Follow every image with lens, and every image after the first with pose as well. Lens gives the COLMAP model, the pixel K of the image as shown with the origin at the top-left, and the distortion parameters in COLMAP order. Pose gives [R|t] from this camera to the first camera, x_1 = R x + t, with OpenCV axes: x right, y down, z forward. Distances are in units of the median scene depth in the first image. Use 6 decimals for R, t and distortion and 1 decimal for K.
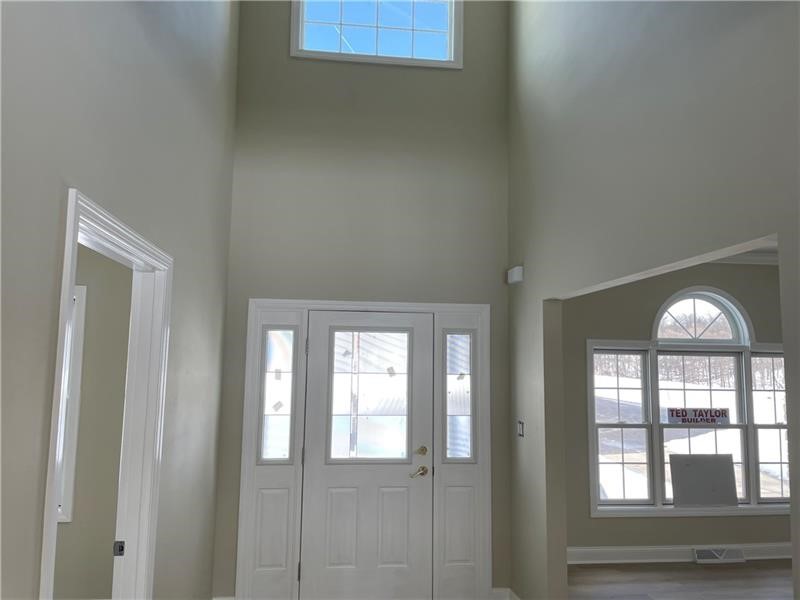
lens RADIAL K [[614.3, 0, 400.3], [0, 614.3, 300.8], [0, 0, 1]] dist [0.060956, -0.017370]
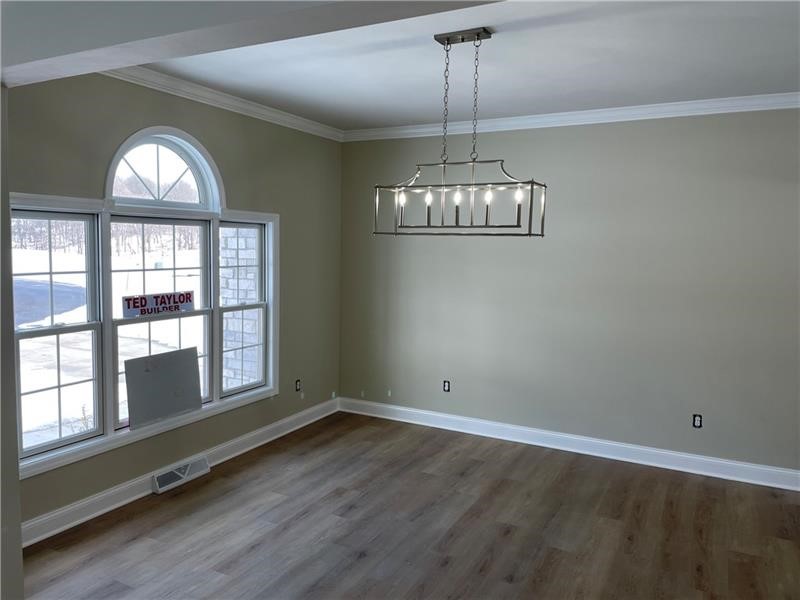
lens RADIAL K [[614.3, 0, 400.4], [0, 614.3, 291.4], [0, 0, 1]] dist [0.060956, -0.017370]
pose [[0.573786, -0.069196, 0.816077, 0.034722], [-0.094765, 0.984123, 0.150074, 0.030152], [-0.813504, -0.163446, 0.558119, 0.348833]]
